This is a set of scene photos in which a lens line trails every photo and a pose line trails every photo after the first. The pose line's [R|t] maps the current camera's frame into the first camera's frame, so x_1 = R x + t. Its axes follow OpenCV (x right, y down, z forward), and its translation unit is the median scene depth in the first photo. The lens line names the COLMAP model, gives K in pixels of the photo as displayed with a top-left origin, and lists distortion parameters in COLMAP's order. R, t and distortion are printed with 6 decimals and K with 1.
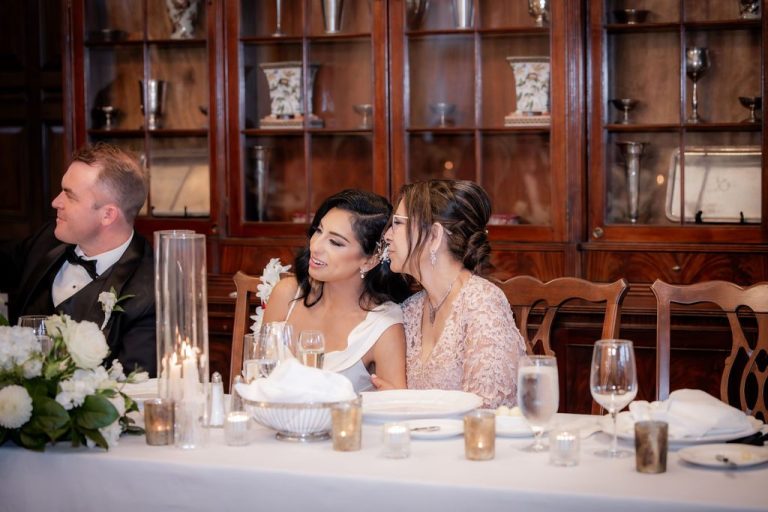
lens RADIAL K [[1833.9, 0, 384.0], [0, 1833.9, 256.0], [0, 0, 1]] dist [-0.016060, -0.606400]
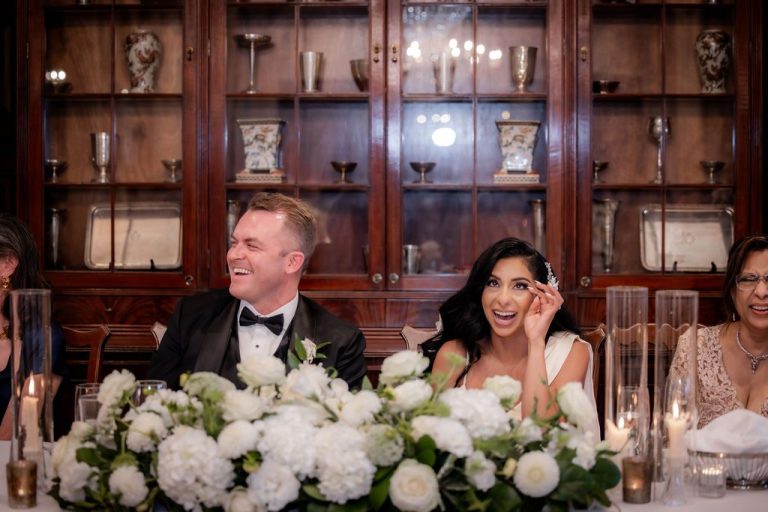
lens RADIAL K [[1601.9, 0, 384.0], [0, 1601.9, 256.0], [0, 0, 1]] dist [-0.189541, -0.095140]
pose [[0.925538, -0.004288, 0.378631, -0.365082], [0.014198, 0.999626, -0.023385, -0.007600], [-0.378389, 0.027020, 0.925252, 0.163562]]
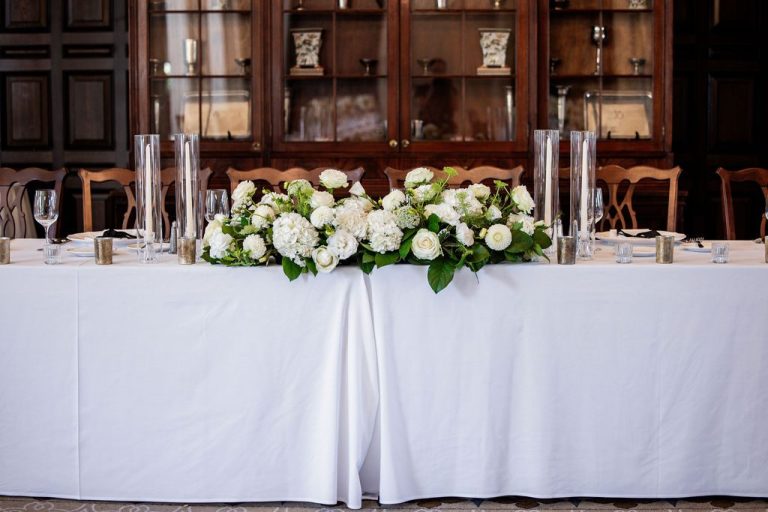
lens RADIAL K [[1534.9, 0, 384.0], [0, 1534.9, 256.0], [0, 0, 1]] dist [-0.192612, -0.123741]
pose [[0.924728, -0.030999, 0.379365, -0.499496], [0.018247, 0.999143, 0.037164, 0.029553], [-0.380192, -0.027445, 0.924500, -0.125089]]
